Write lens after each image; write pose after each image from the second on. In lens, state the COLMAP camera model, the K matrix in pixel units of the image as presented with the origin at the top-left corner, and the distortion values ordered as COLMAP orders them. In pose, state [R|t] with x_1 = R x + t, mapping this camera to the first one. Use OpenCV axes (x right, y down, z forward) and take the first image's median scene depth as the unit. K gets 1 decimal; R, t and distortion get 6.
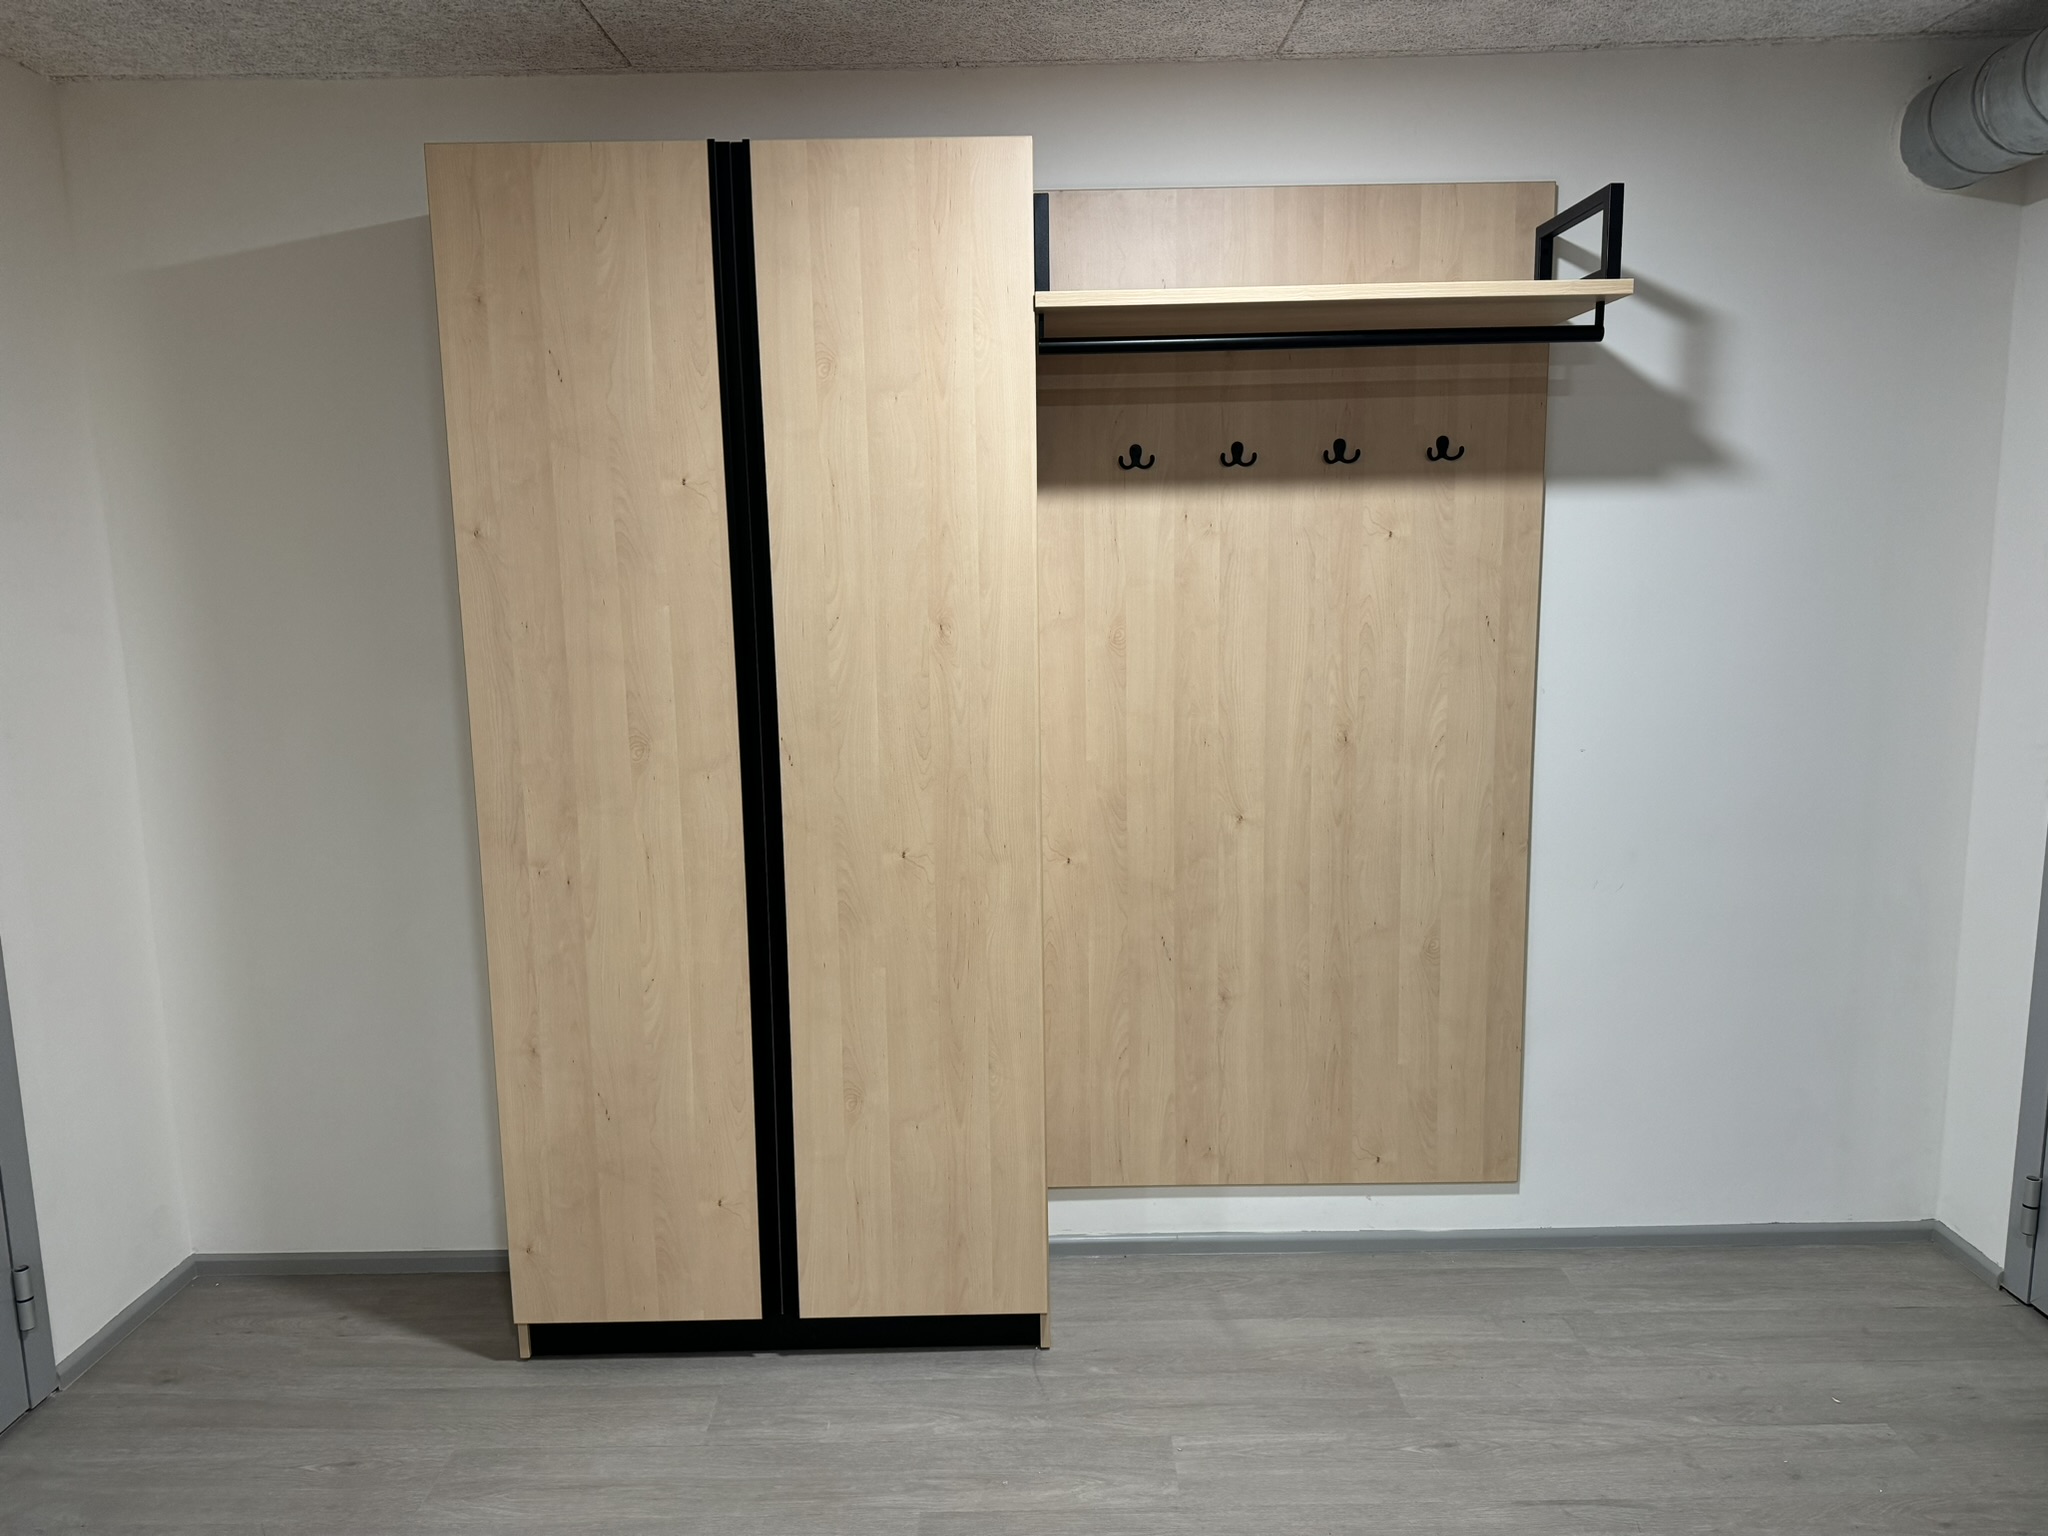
lens RADIAL K [[1434.2, 0, 1024.0], [0, 1434.2, 768.0], [0, 0, 1]] dist [0.073169, -0.080460]
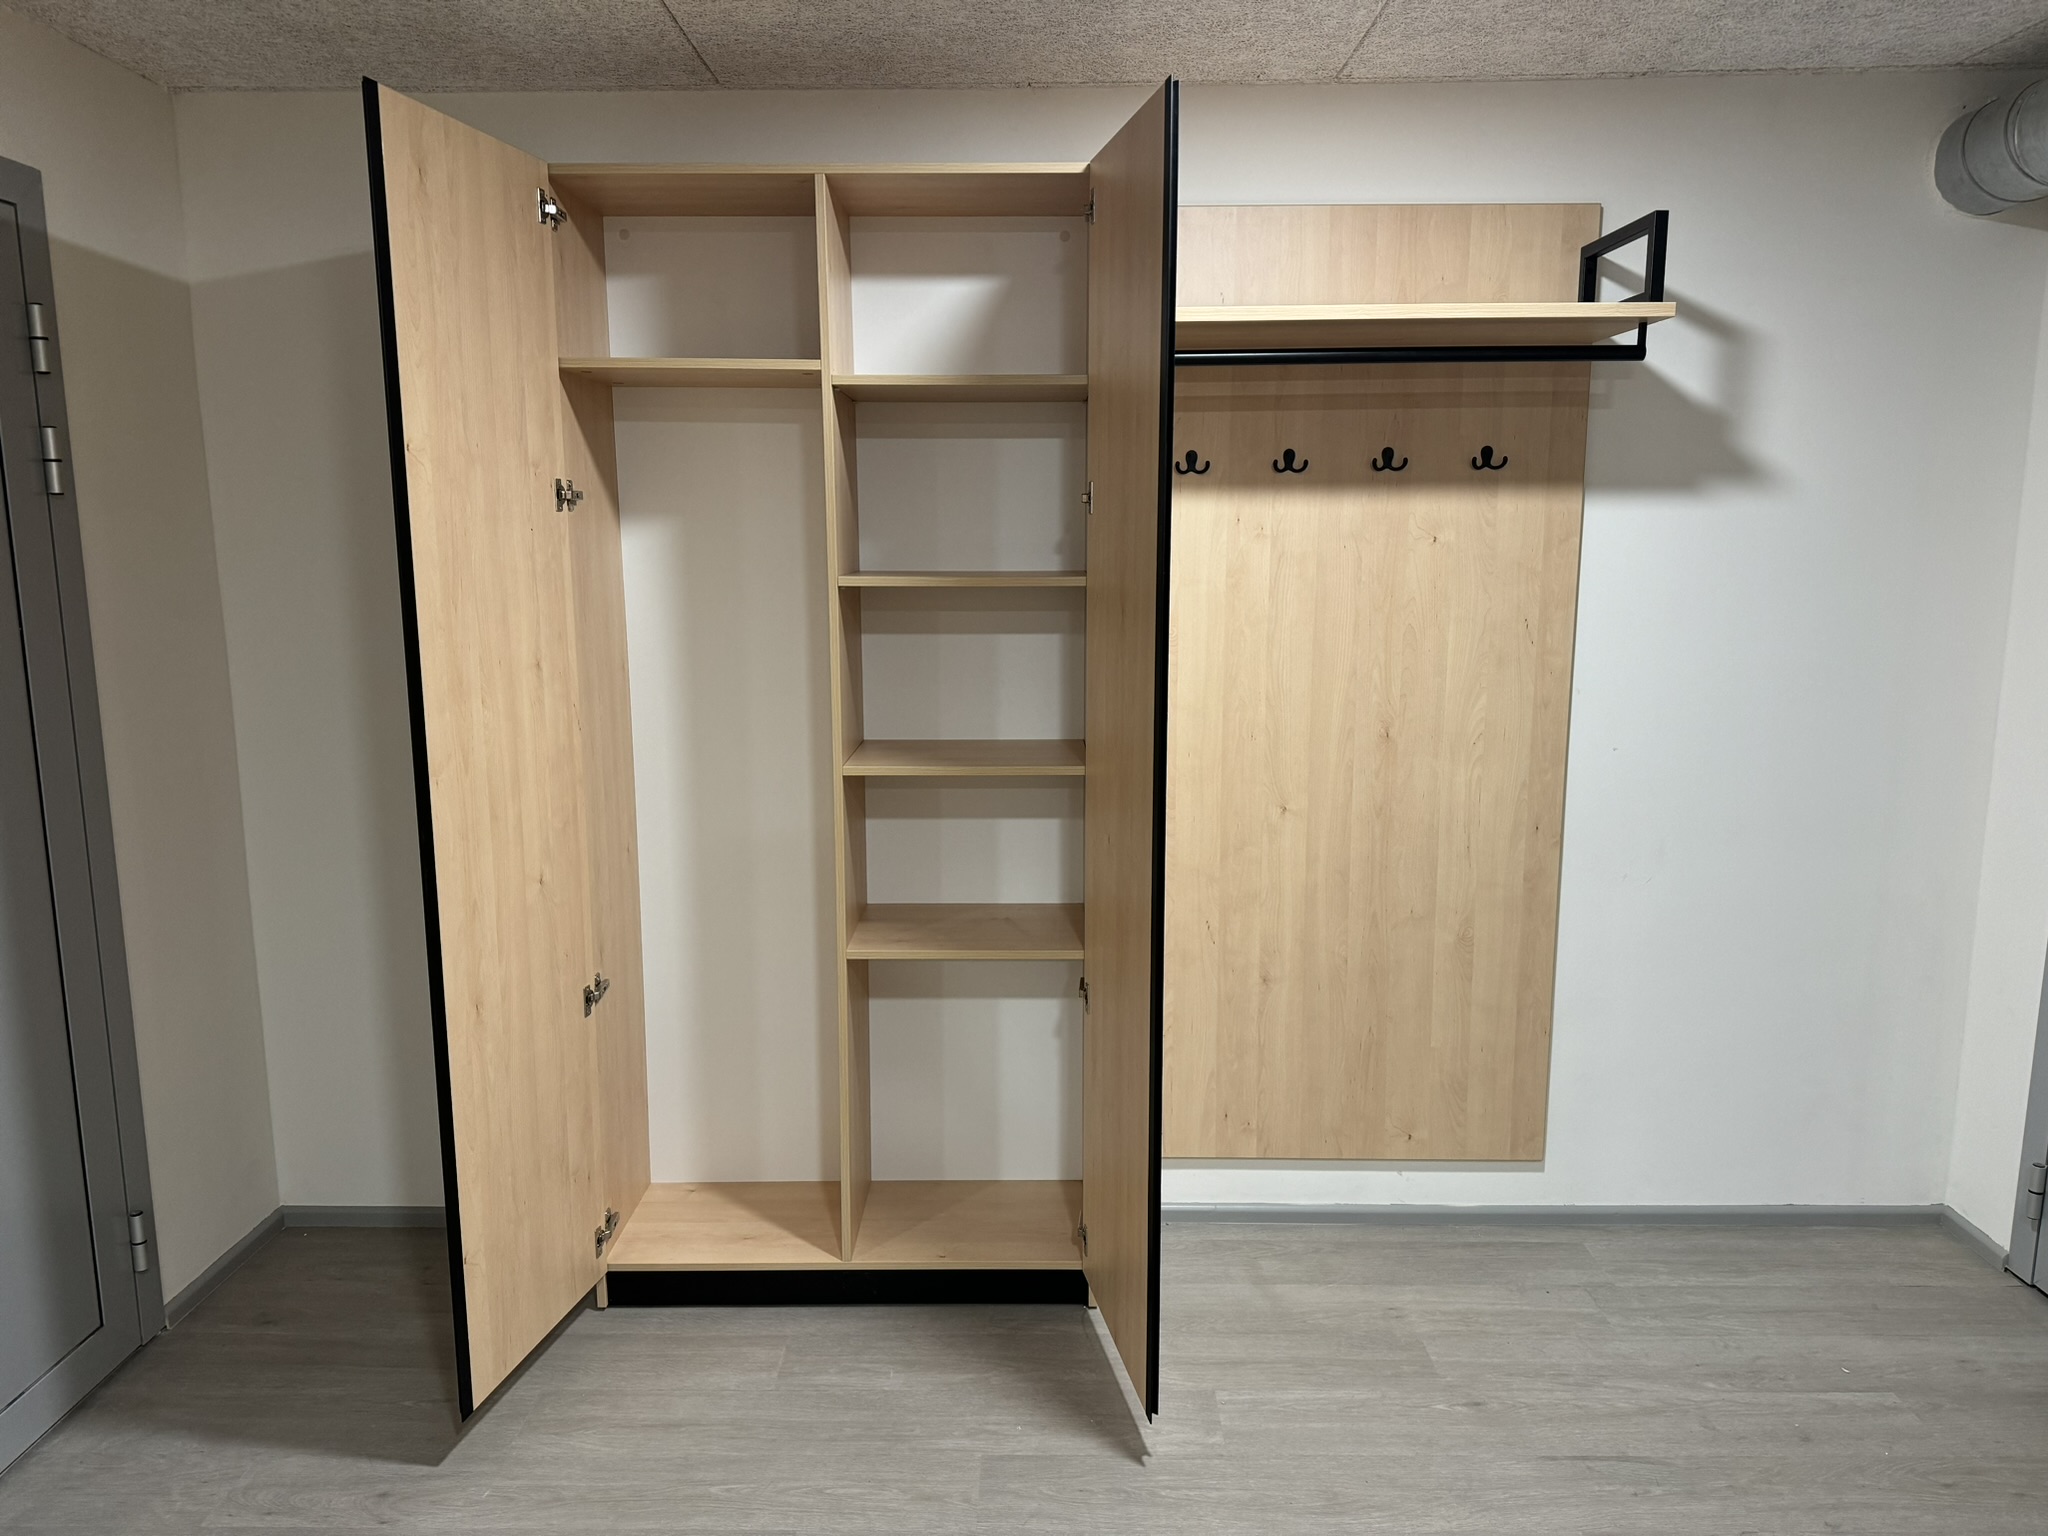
lens RADIAL K [[1434.2, 0, 1024.0], [0, 1434.2, 768.0], [0, 0, 1]] dist [0.073169, -0.080460]
pose [[0.999834, 0.015702, -0.009236, -0.031165], [-0.015586, 0.999801, 0.012467, -0.005315], [0.009430, -0.012321, 0.999880, -0.049704]]
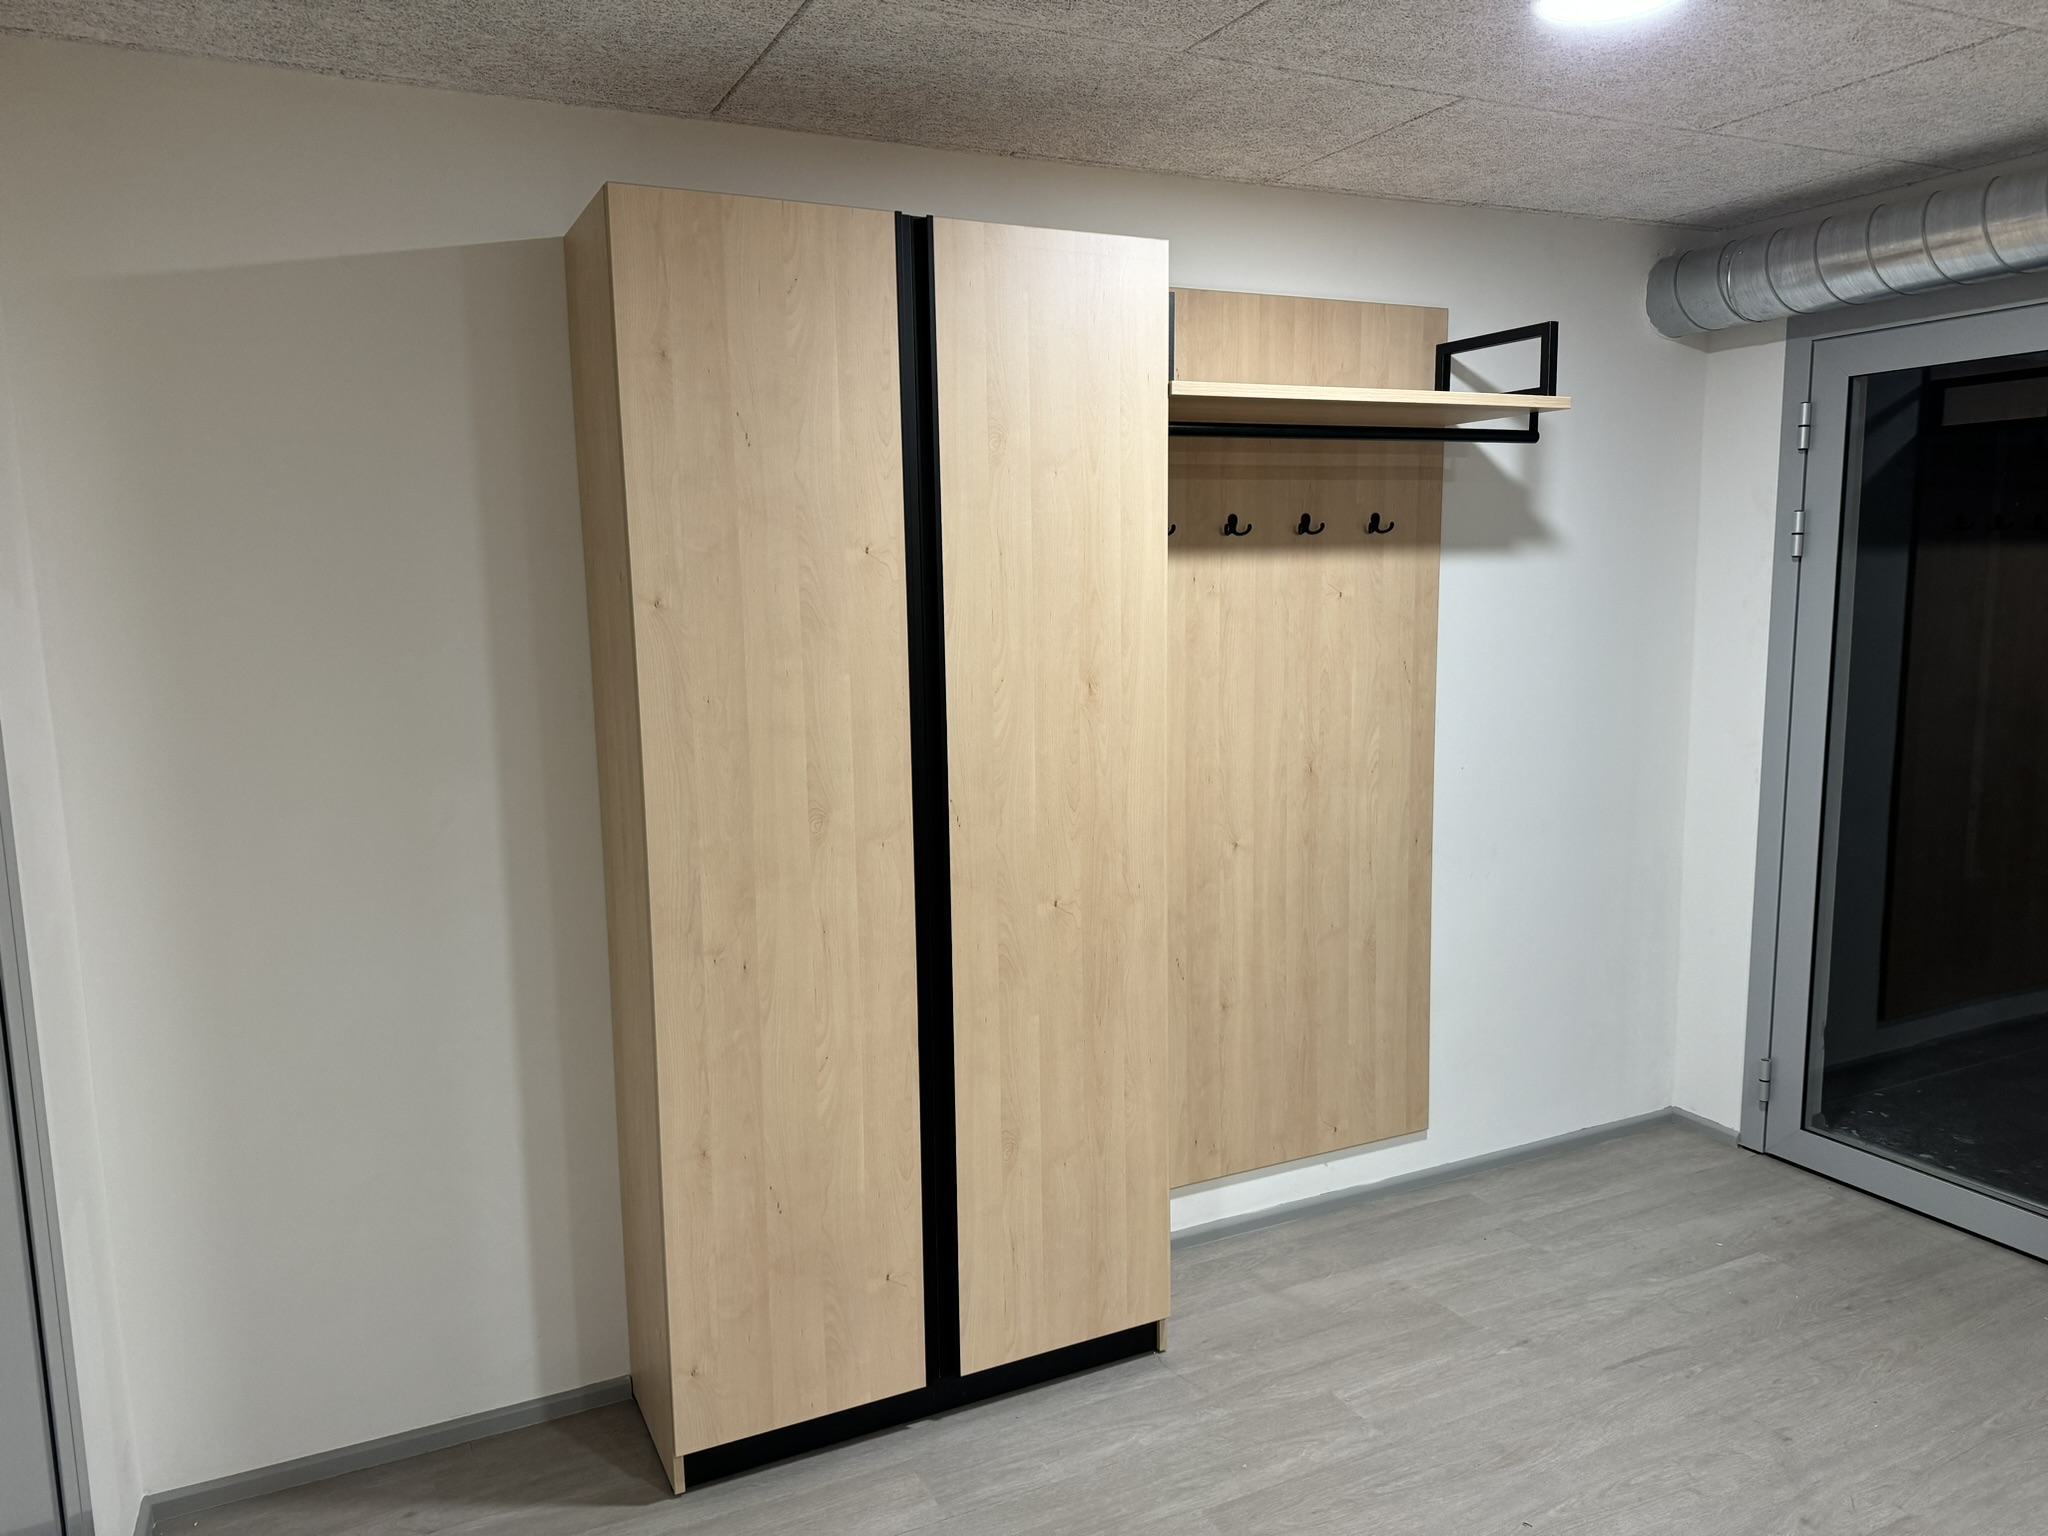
lens RADIAL K [[1434.6, 0, 1033.3], [0, 1434.6, 774.5], [0, 0, 1]] dist [0.106049, -0.151508]
pose [[0.897204, -0.059925, 0.437532, -0.505477], [0.069246, 0.997585, -0.005366, -0.026568], [-0.436154, 0.035112, 0.899187, 0.054740]]
